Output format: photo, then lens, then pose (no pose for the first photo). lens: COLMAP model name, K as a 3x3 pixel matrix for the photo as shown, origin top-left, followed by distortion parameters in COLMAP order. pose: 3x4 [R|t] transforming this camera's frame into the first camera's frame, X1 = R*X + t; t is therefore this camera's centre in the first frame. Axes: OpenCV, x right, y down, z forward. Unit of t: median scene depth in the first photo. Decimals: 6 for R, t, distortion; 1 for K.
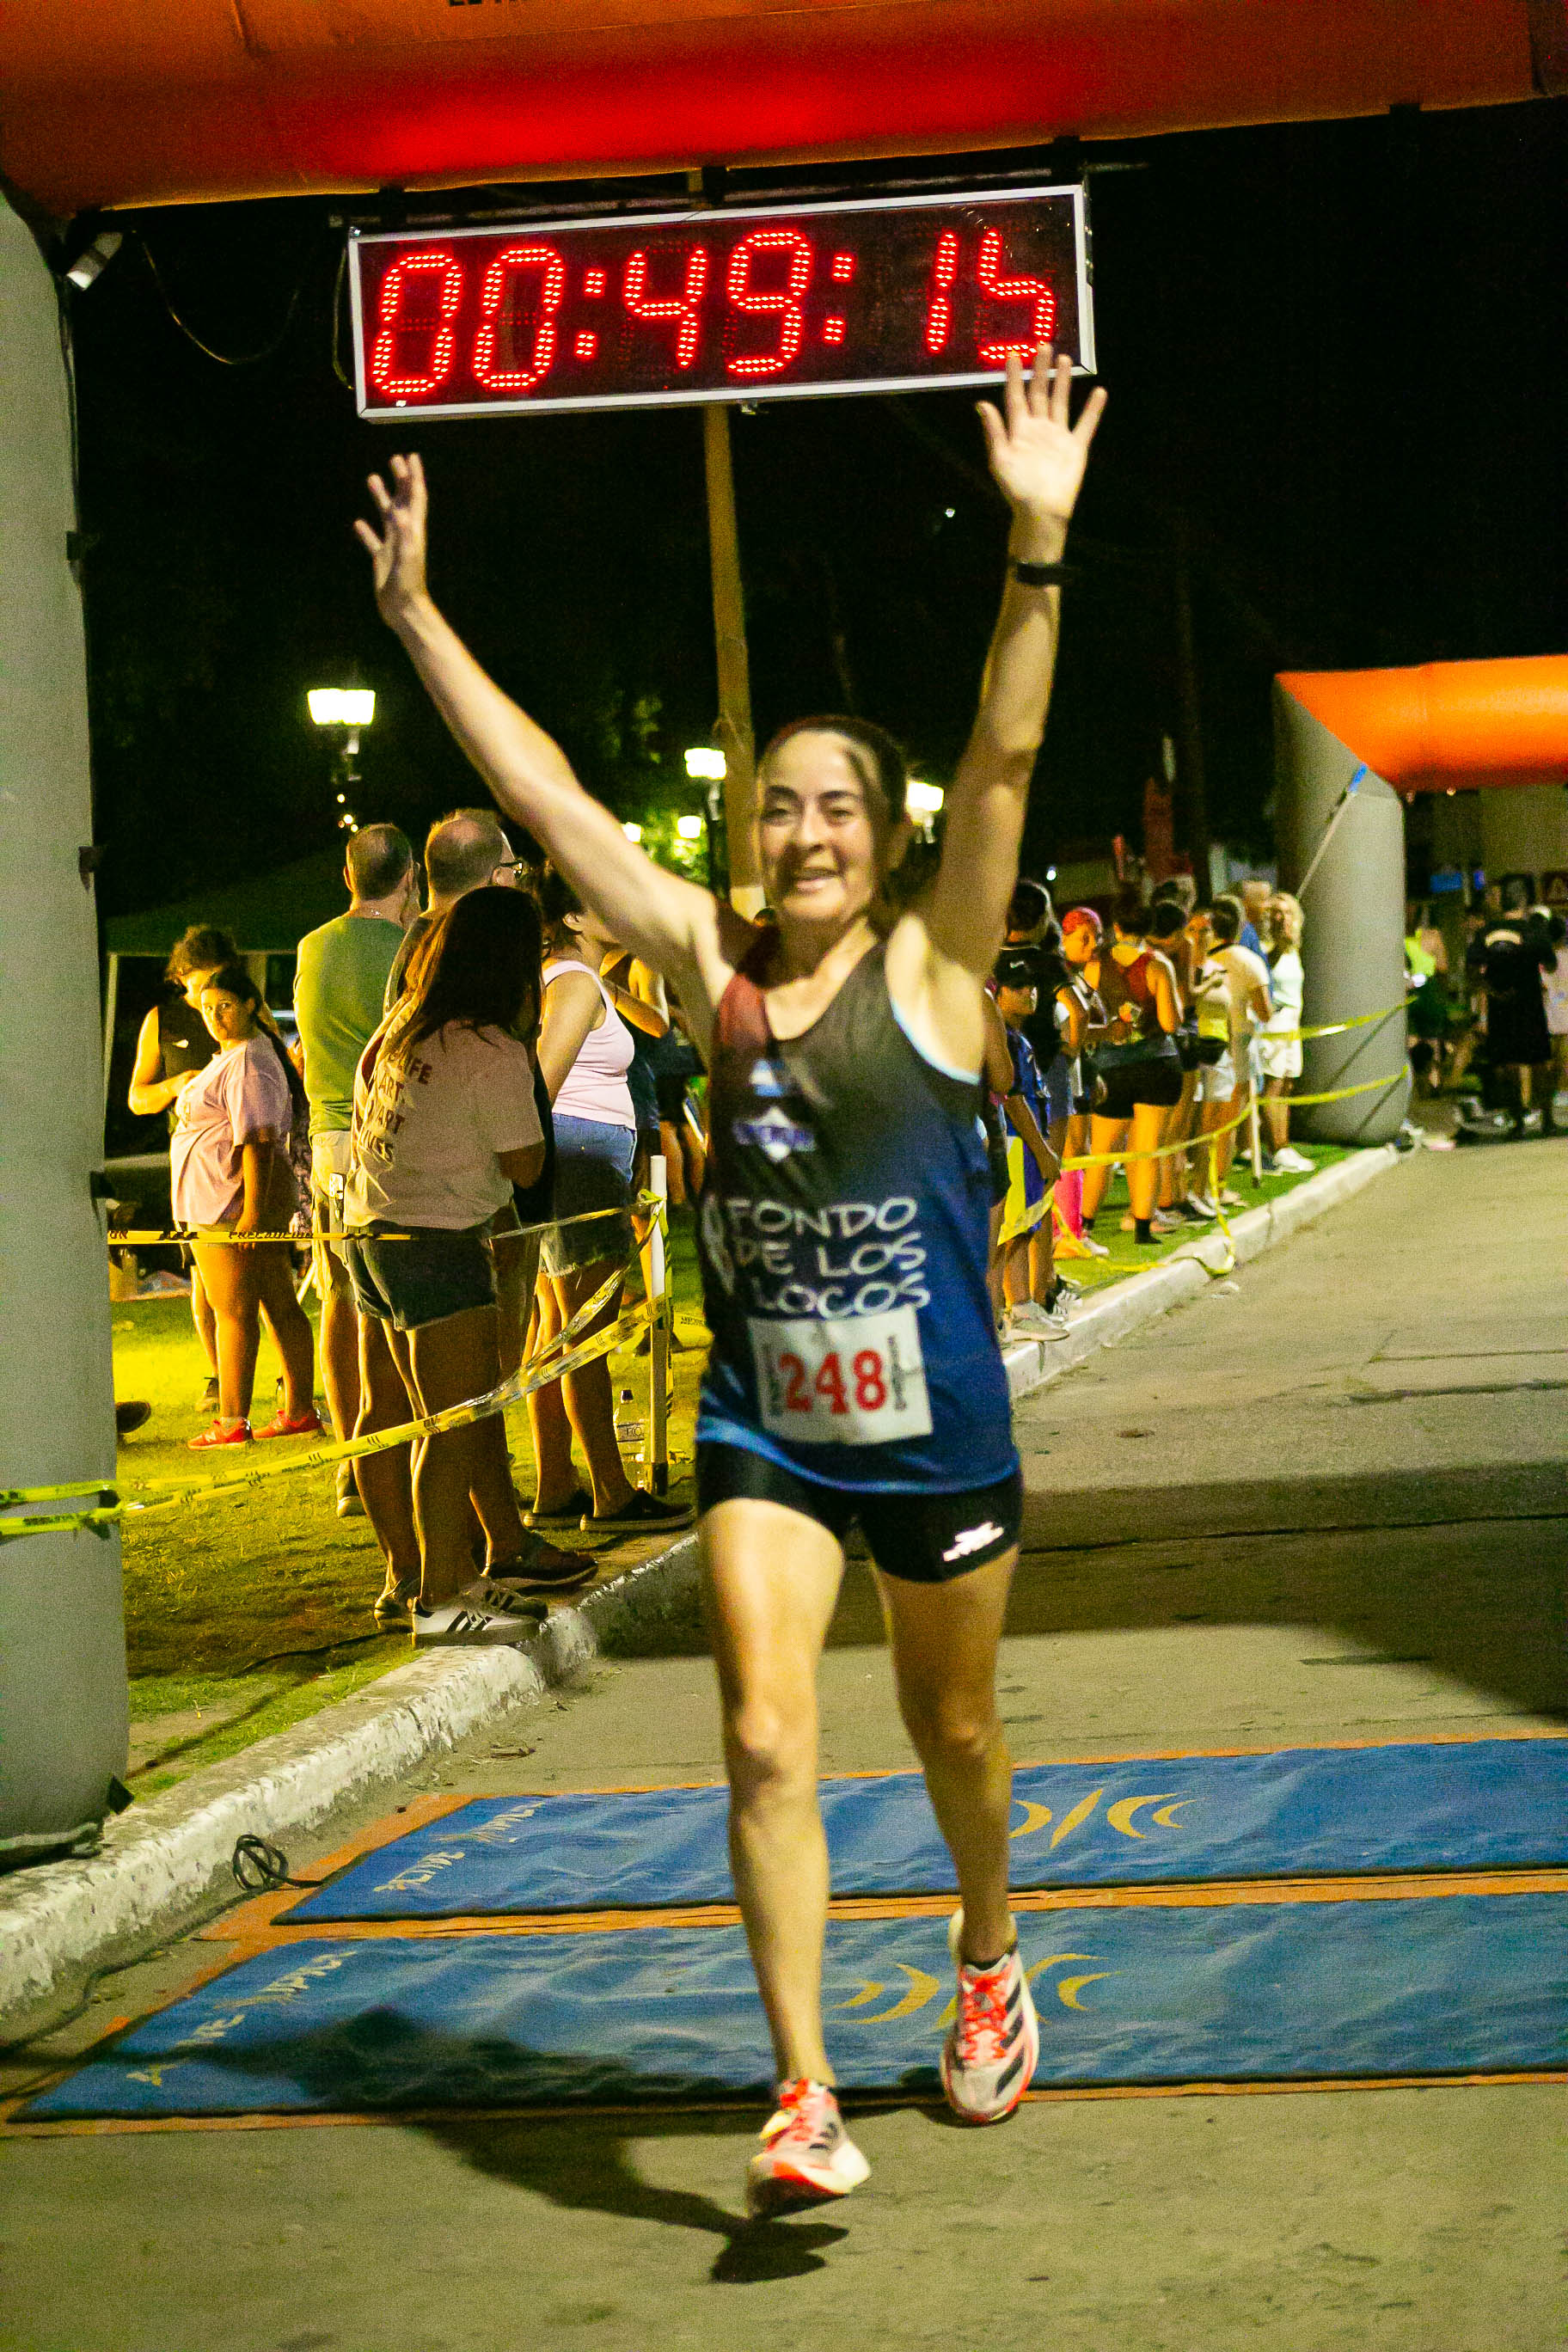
lens RADIAL K [[5282.4, 0, 784.0], [0, 5282.4, 1176.0], [0, 0, 1]] dist [-0.095476, 0.024522]
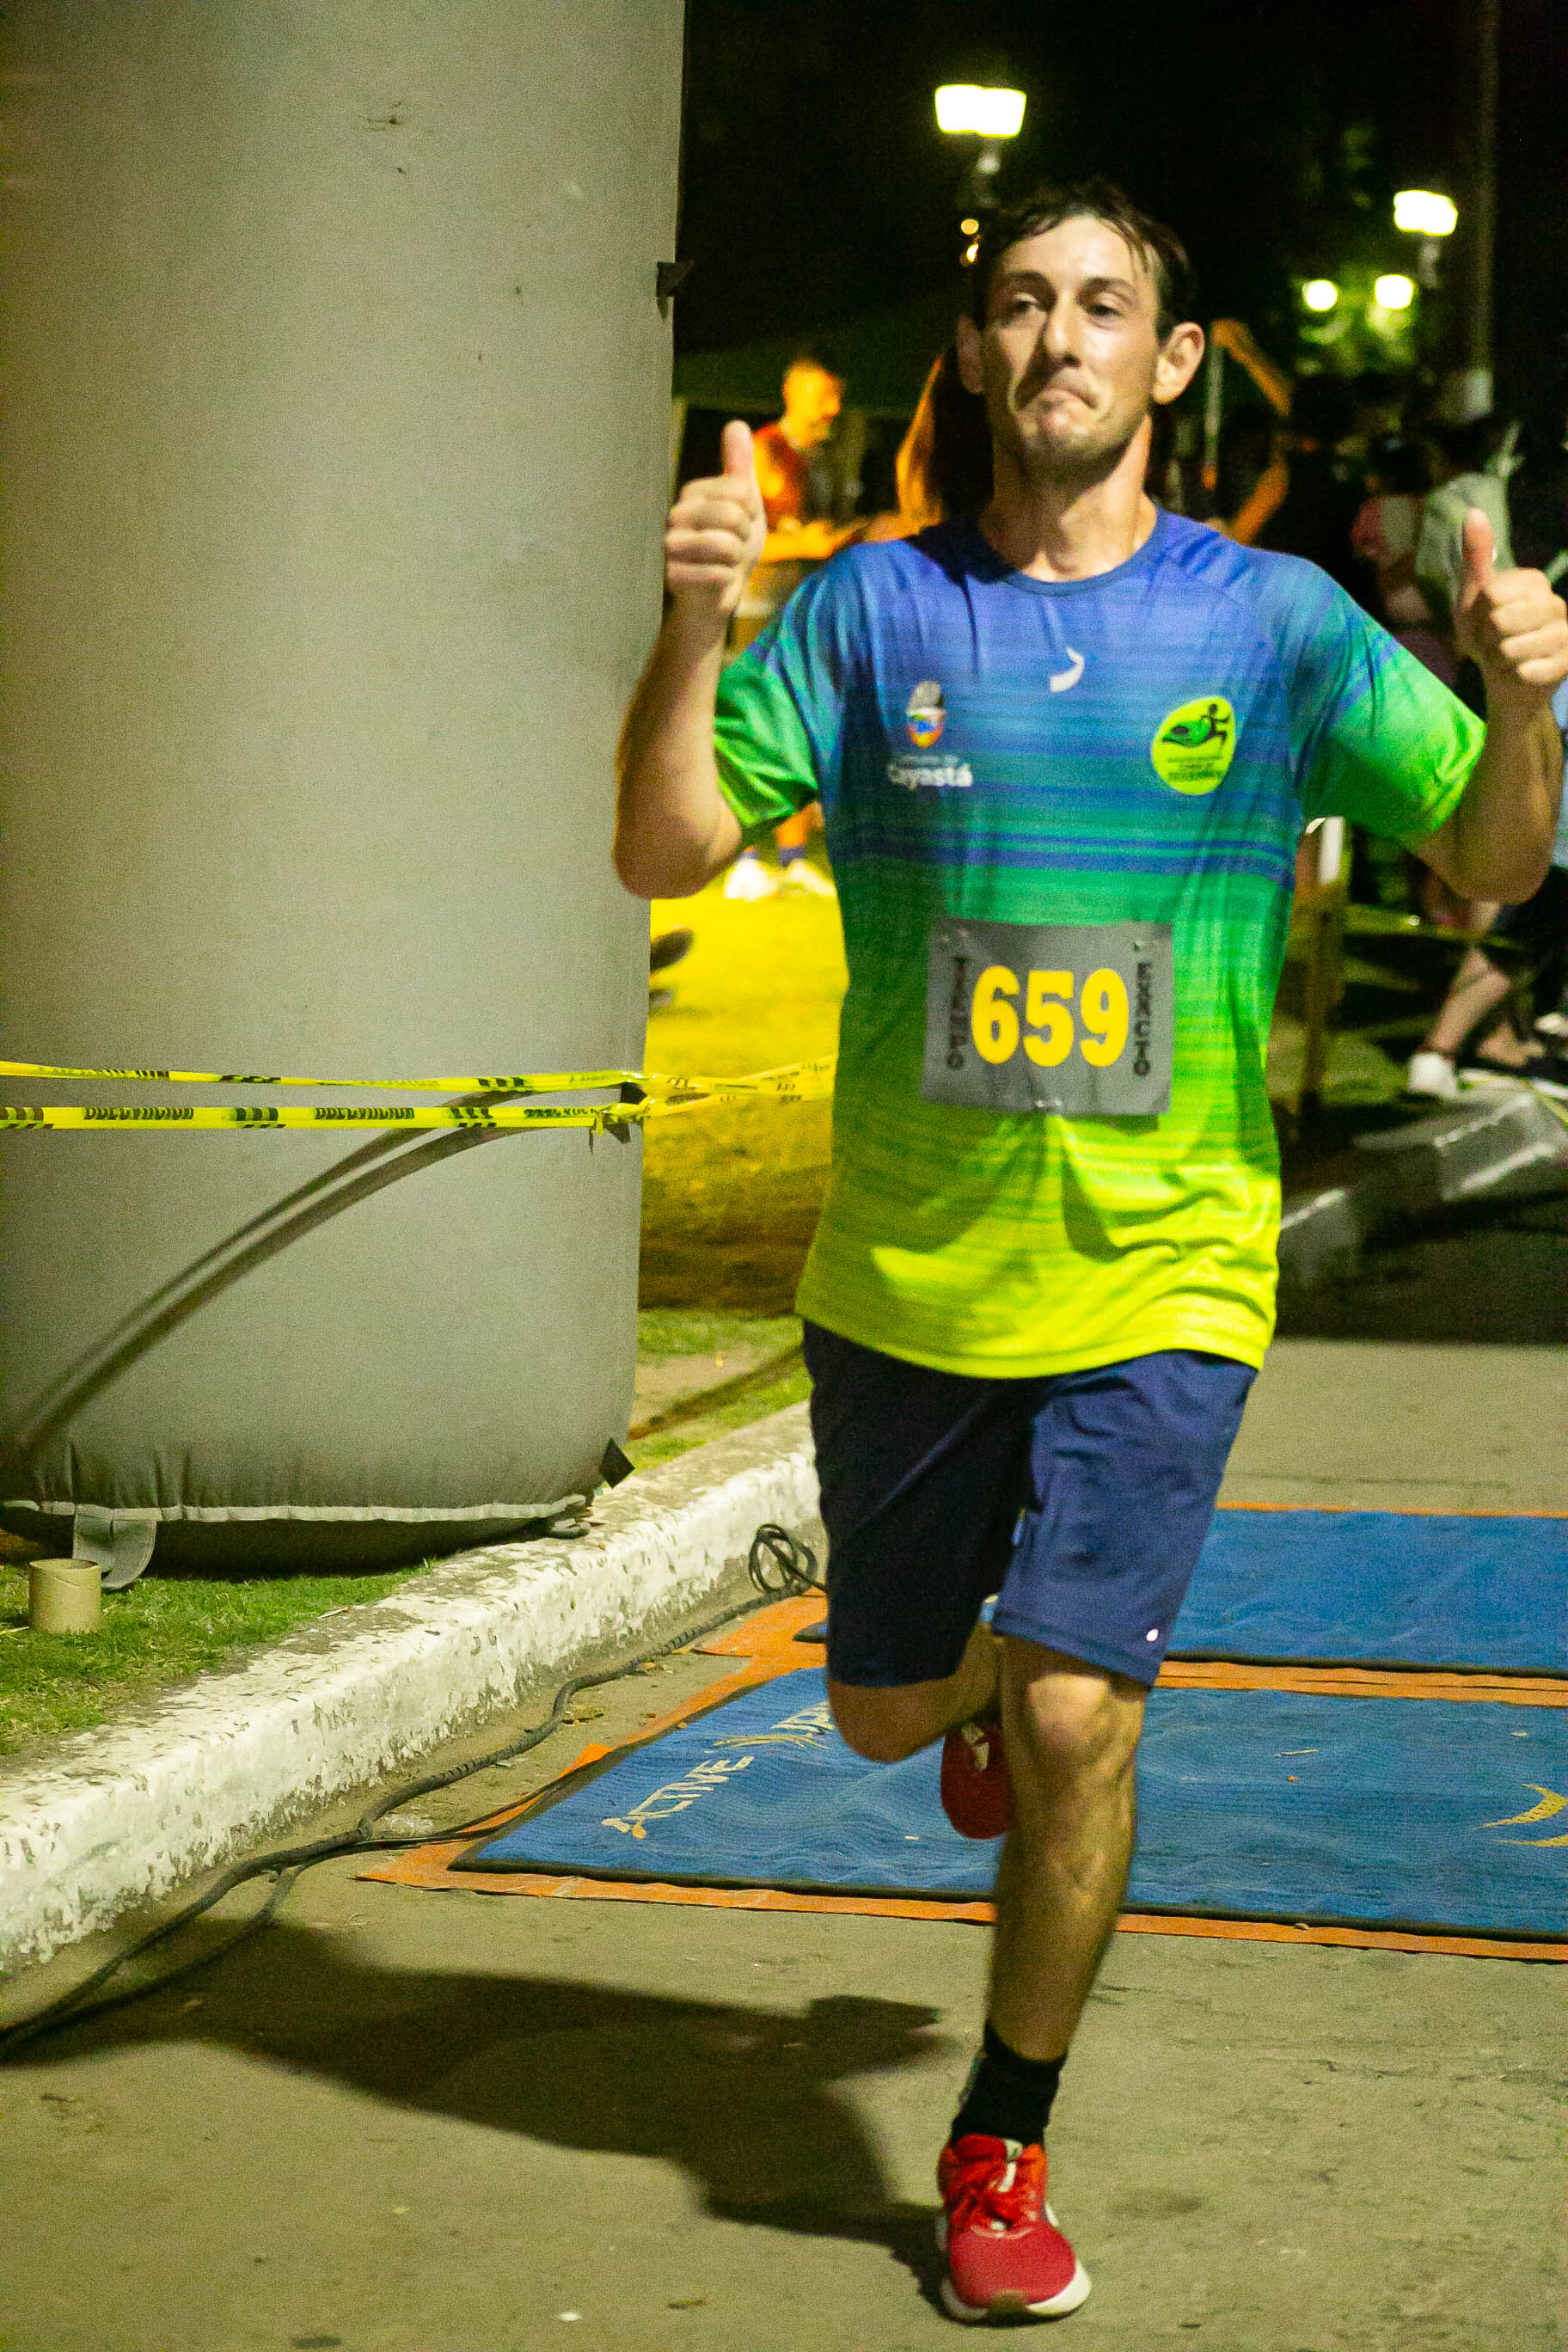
lens RADIAL K [[6307.7, 0, 784.0], [0, 6307.7, 1176.0], [0, 0, 1]] dist [0.126720, 1.421075]
pose [[0.991571, 0.084445, -0.098266, -0.010163], [-0.076804, 0.993903, 0.079110, -0.003369], [0.104347, -0.070896, 0.992011, 0.054157]]
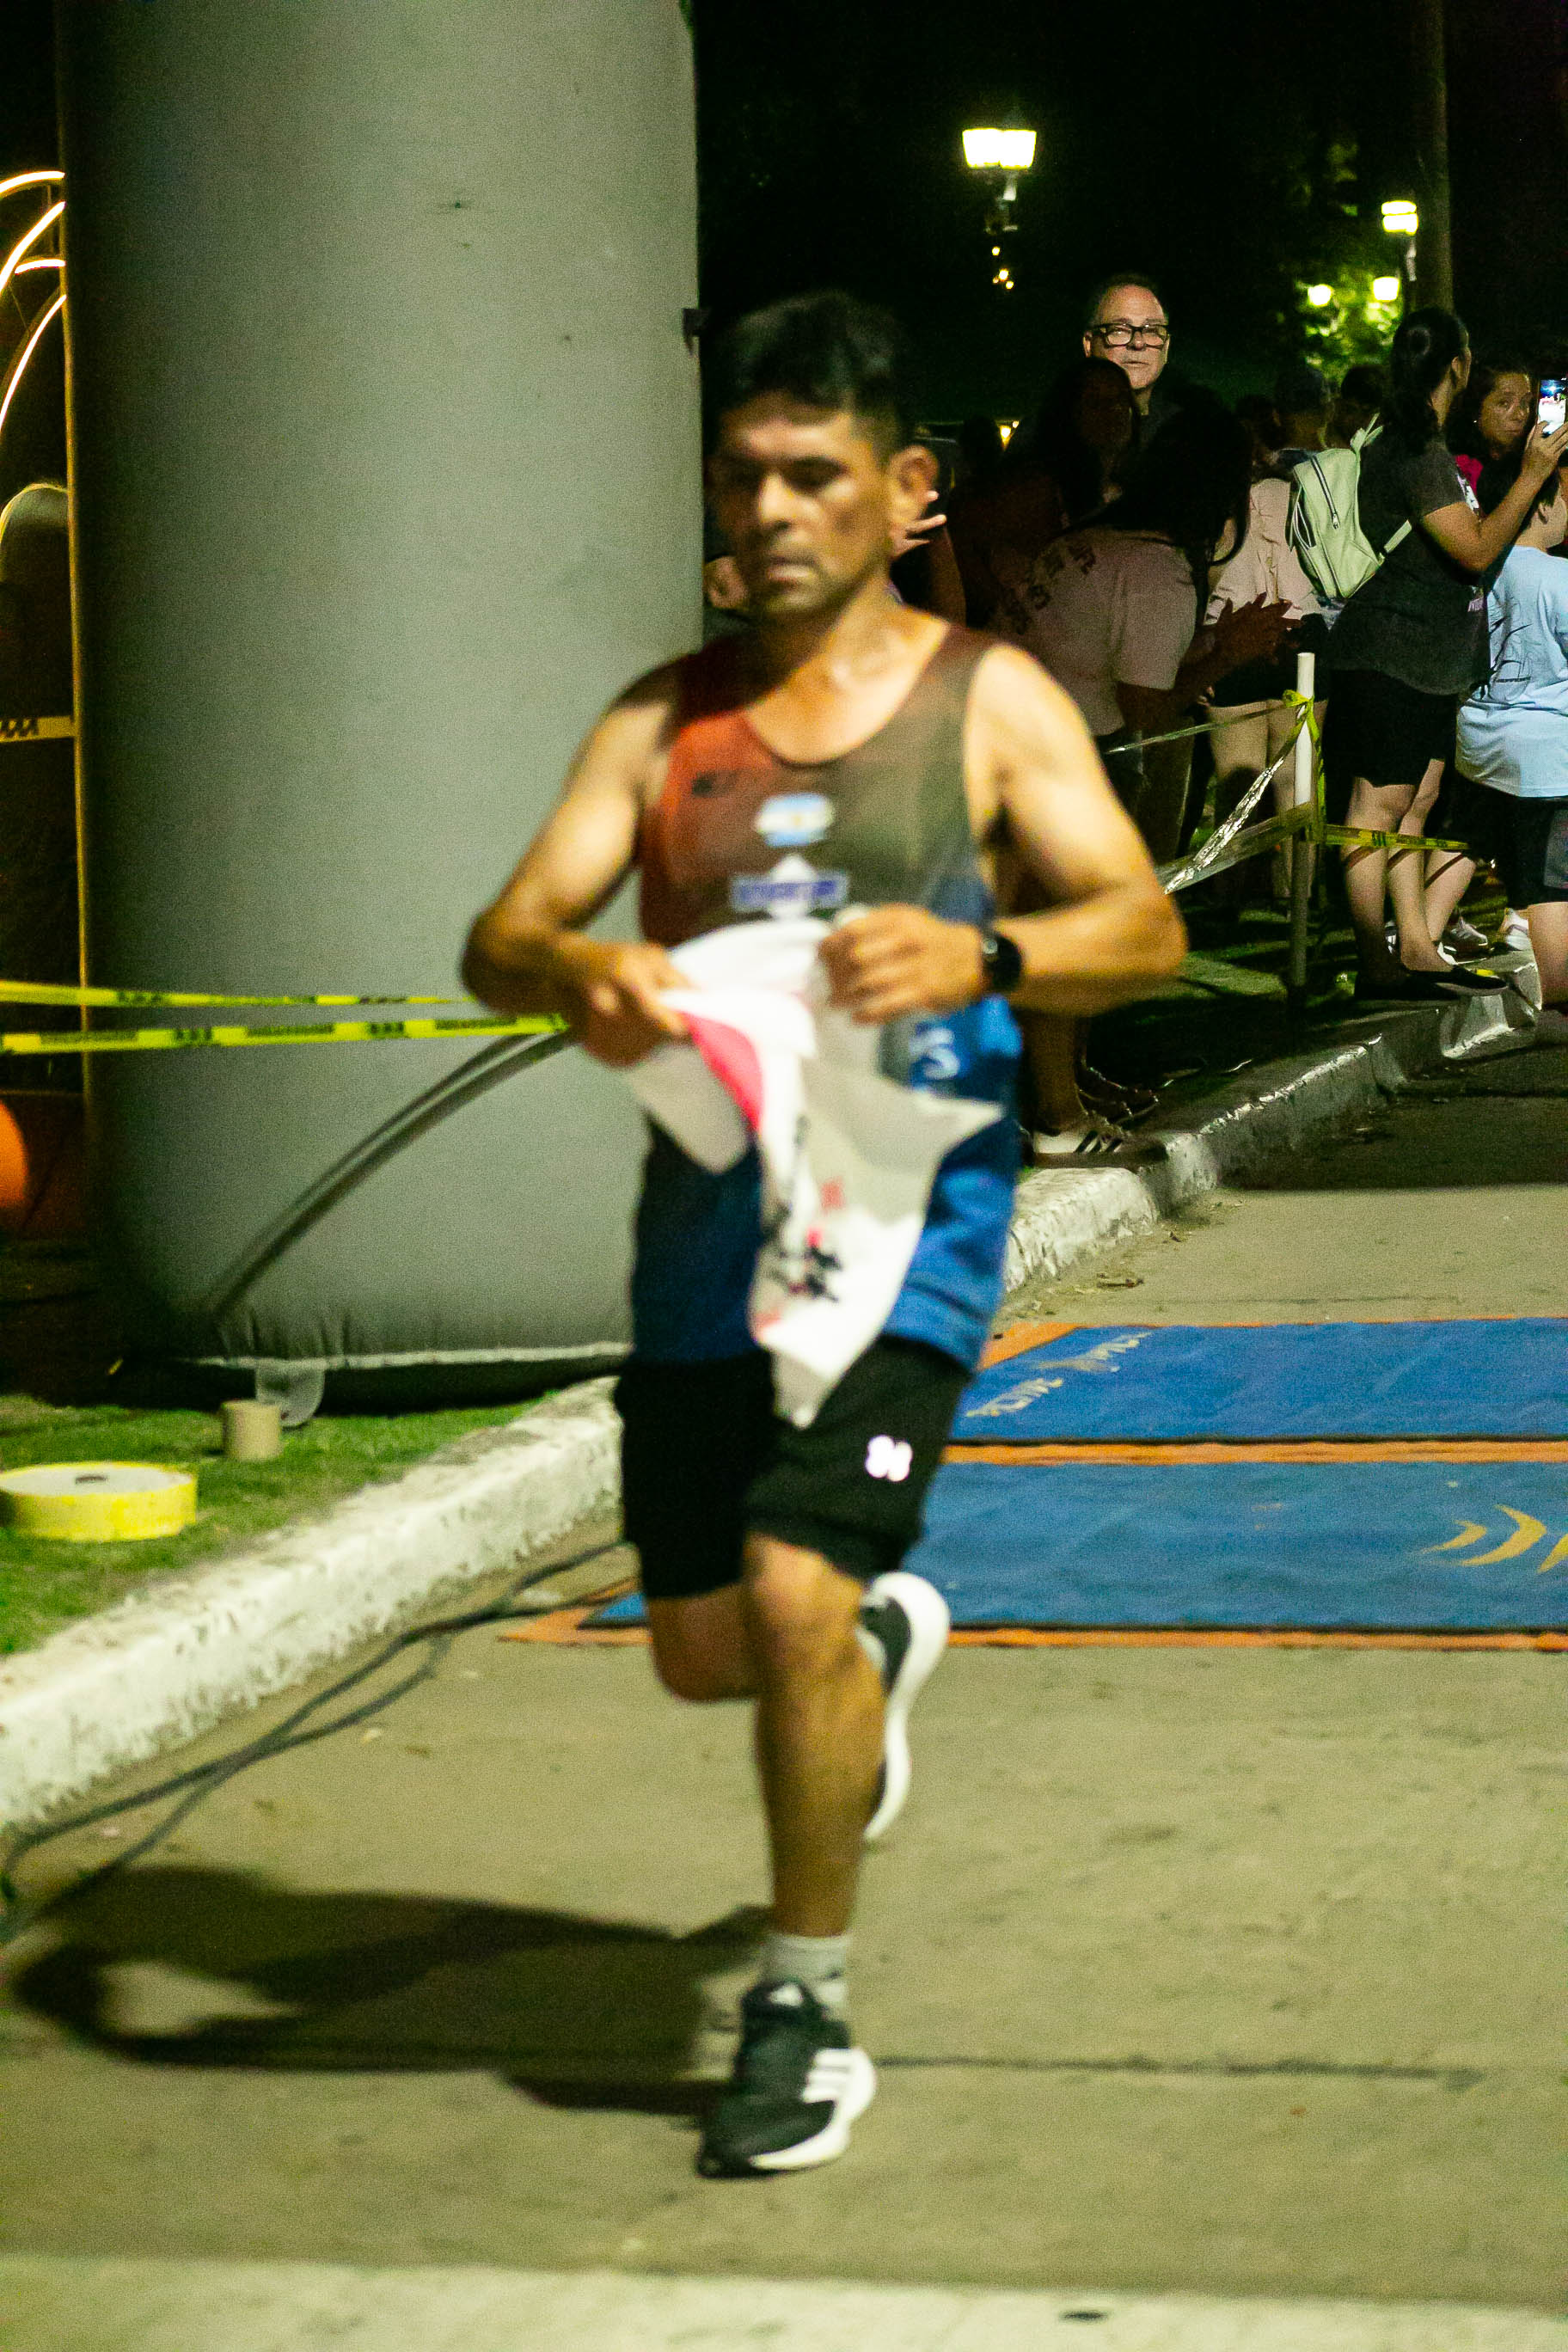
lens RADIAL K [[5943.8, 0, 795.8], [0, 5943.8, 1244.9], [0, 0, 1]] dist [0.011758, 0.655315]
pose [[0.992546, 0.036458, -0.116291, 0.016261], [-0.025251, 0.995019, 0.096431, 0.001246], [0.119227, -0.092776, 0.988523, -0.067832]]
